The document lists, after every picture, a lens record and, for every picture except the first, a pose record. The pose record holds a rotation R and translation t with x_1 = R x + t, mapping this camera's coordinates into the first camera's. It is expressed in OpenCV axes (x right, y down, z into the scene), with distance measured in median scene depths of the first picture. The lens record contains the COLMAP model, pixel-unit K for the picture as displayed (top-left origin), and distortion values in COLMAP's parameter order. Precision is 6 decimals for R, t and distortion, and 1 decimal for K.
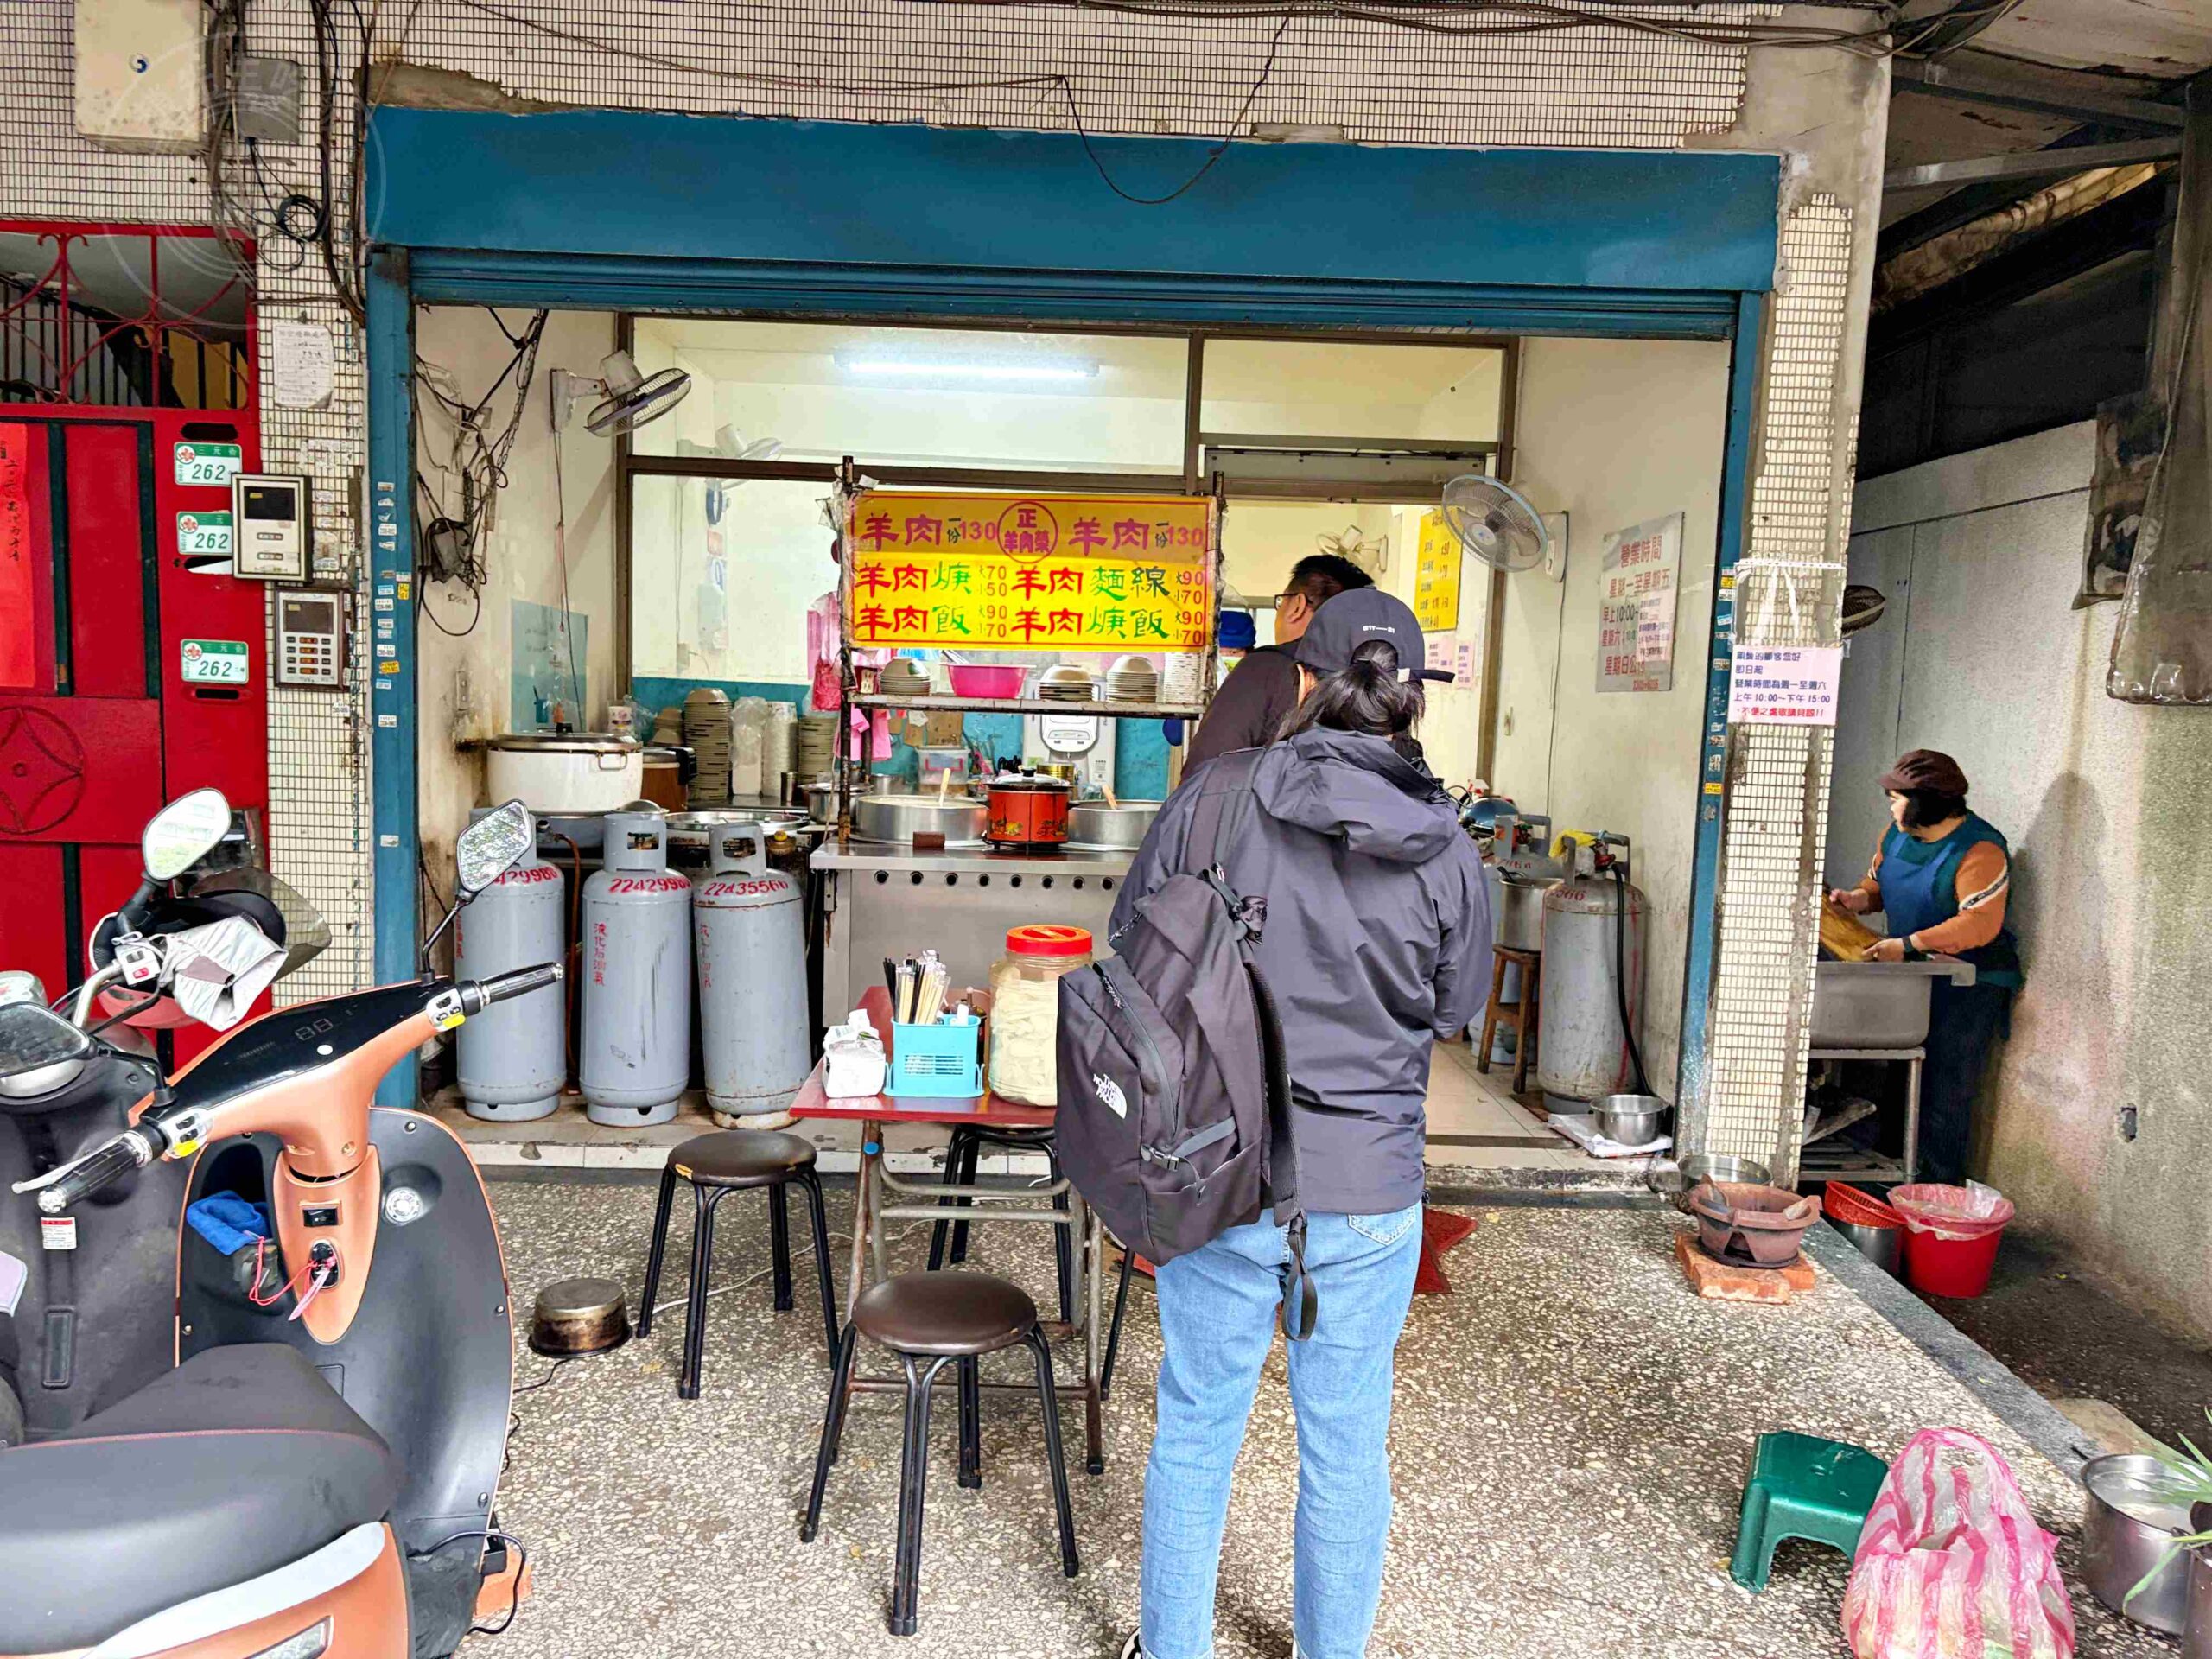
lens RADIAL K [[1672.2, 0, 1095.3], [0, 1672.2, 836.9], [0, 0, 1]] dist [0.073728, -0.009684]
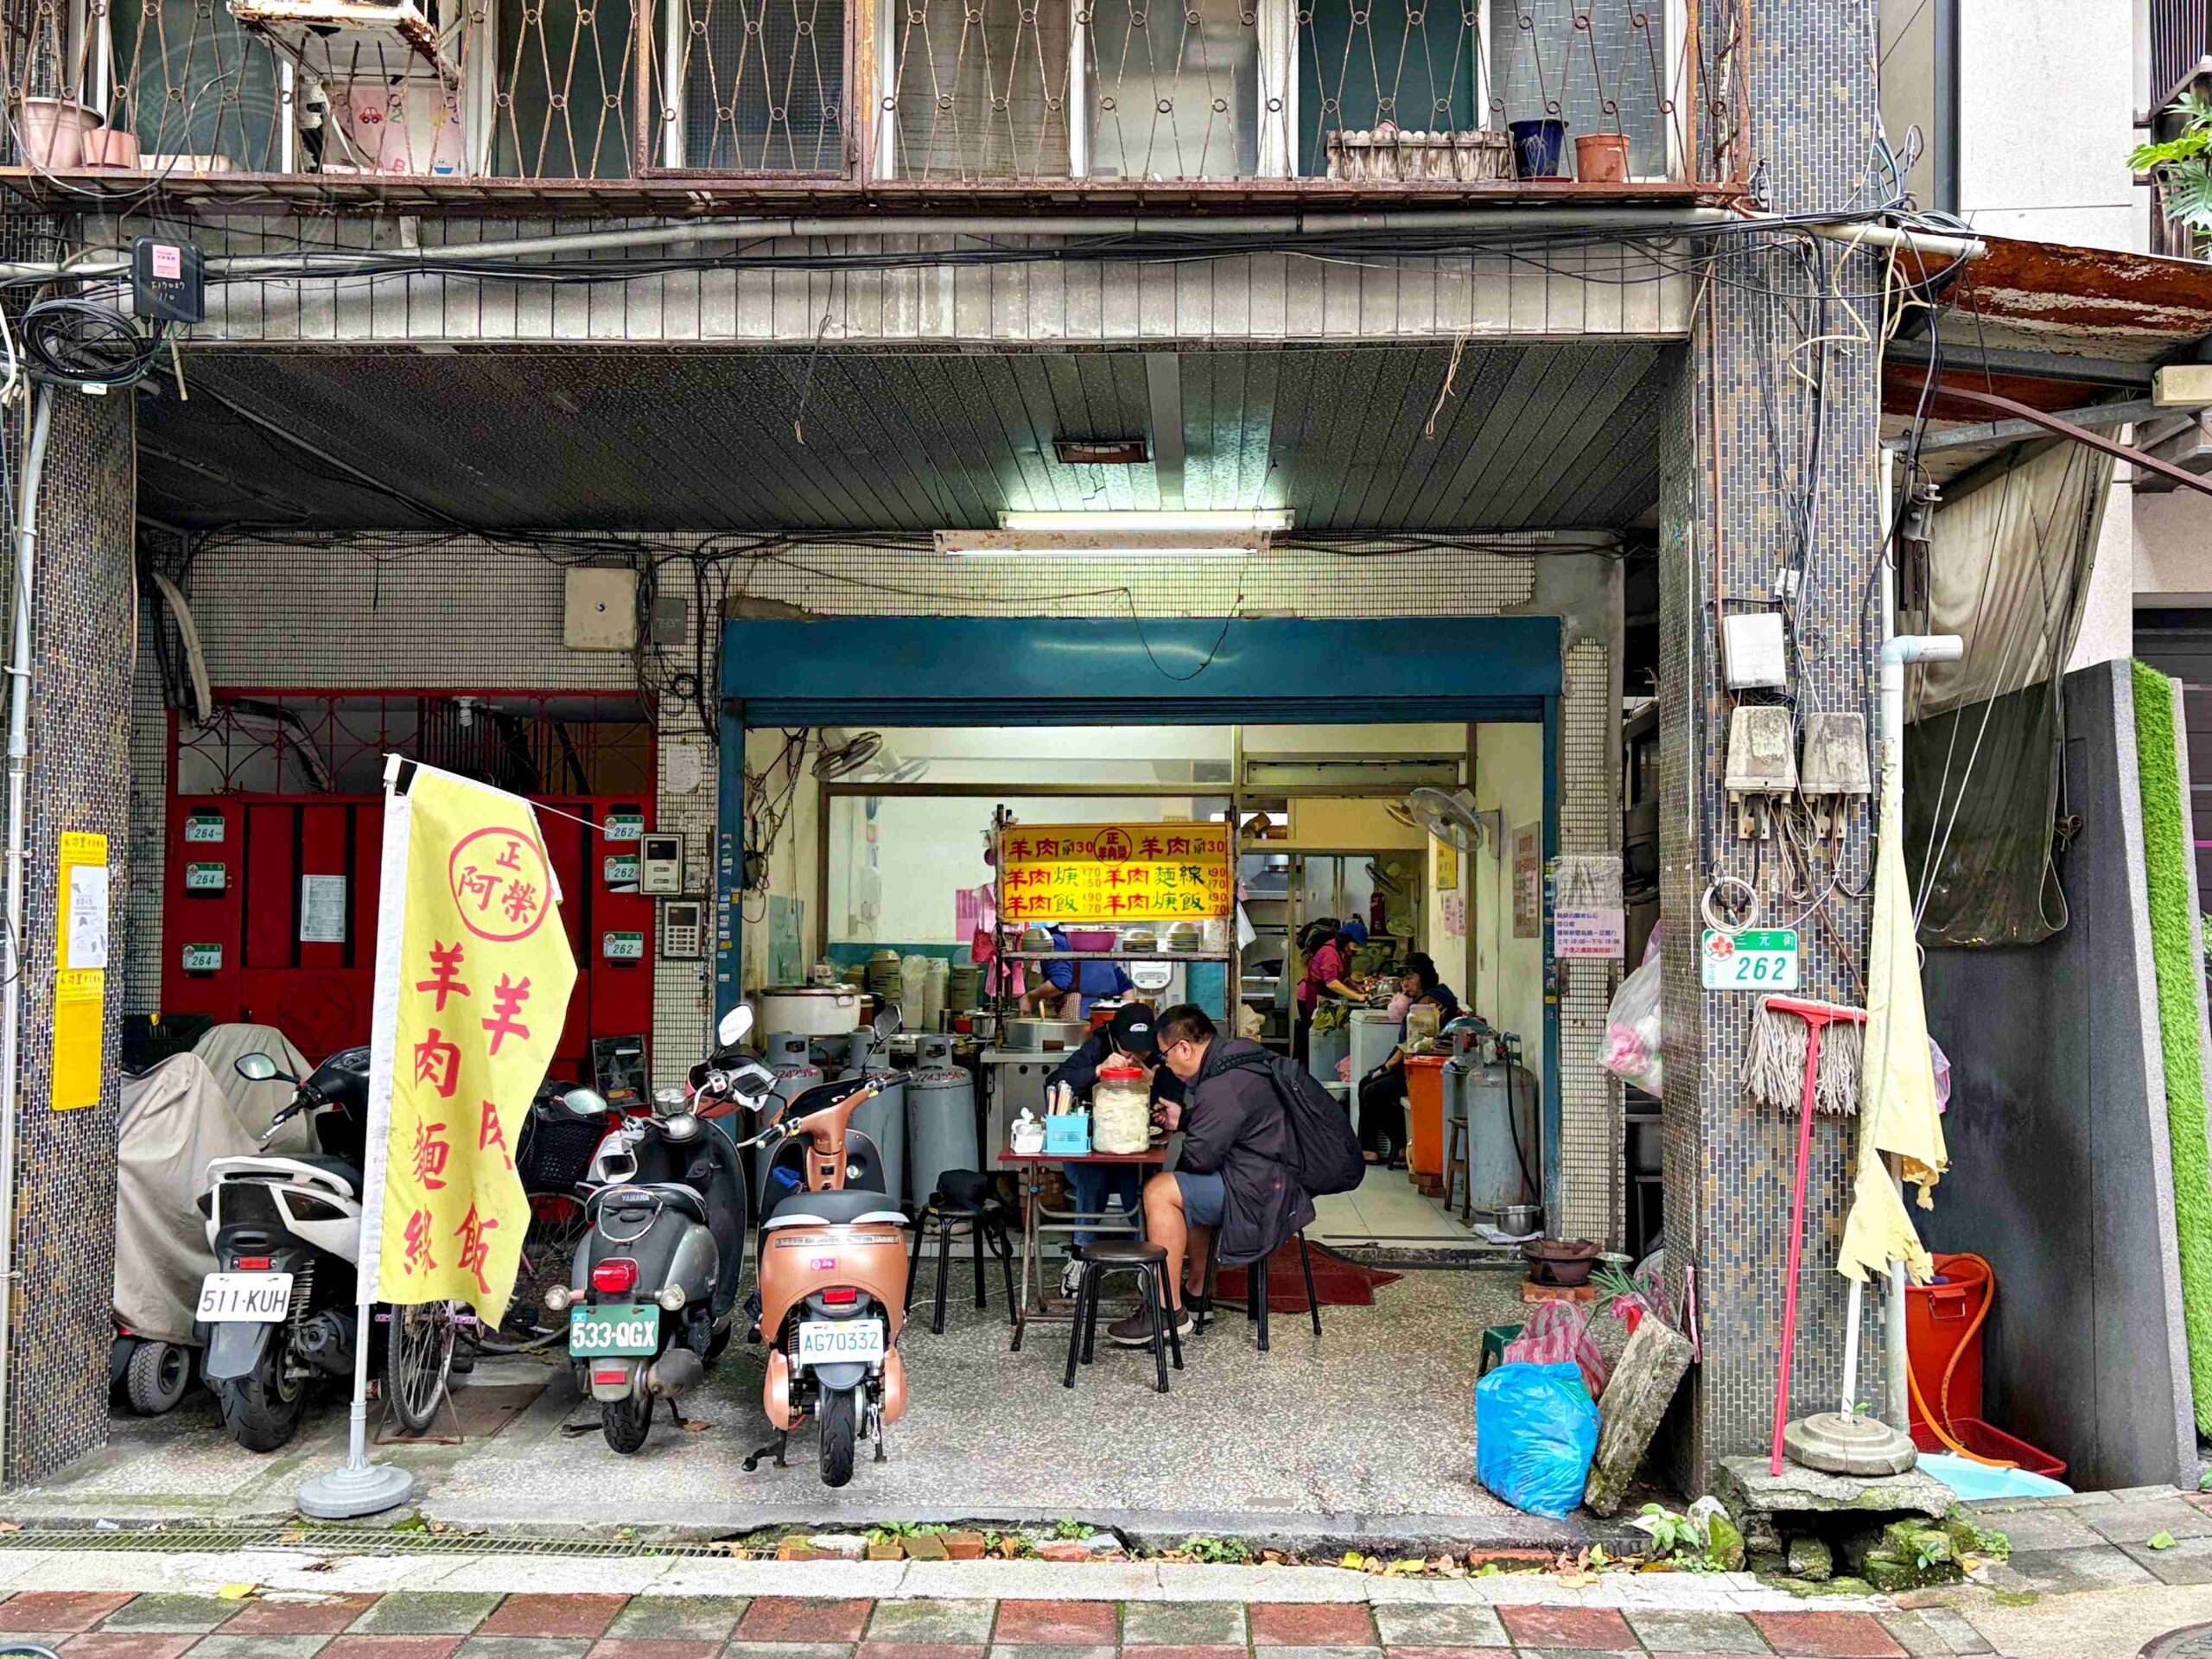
lens RADIAL K [[2063.5, 0, 1101.1], [0, 2063.5, 821.9], [0, 0, 1]] dist [0.168087, 0.000000]
pose [[0.997870, -0.029799, -0.058026, 0.065950], [0.021266, 0.989570, -0.142477, 0.076573], [0.061667, 0.140939, 0.988096, -0.983872]]
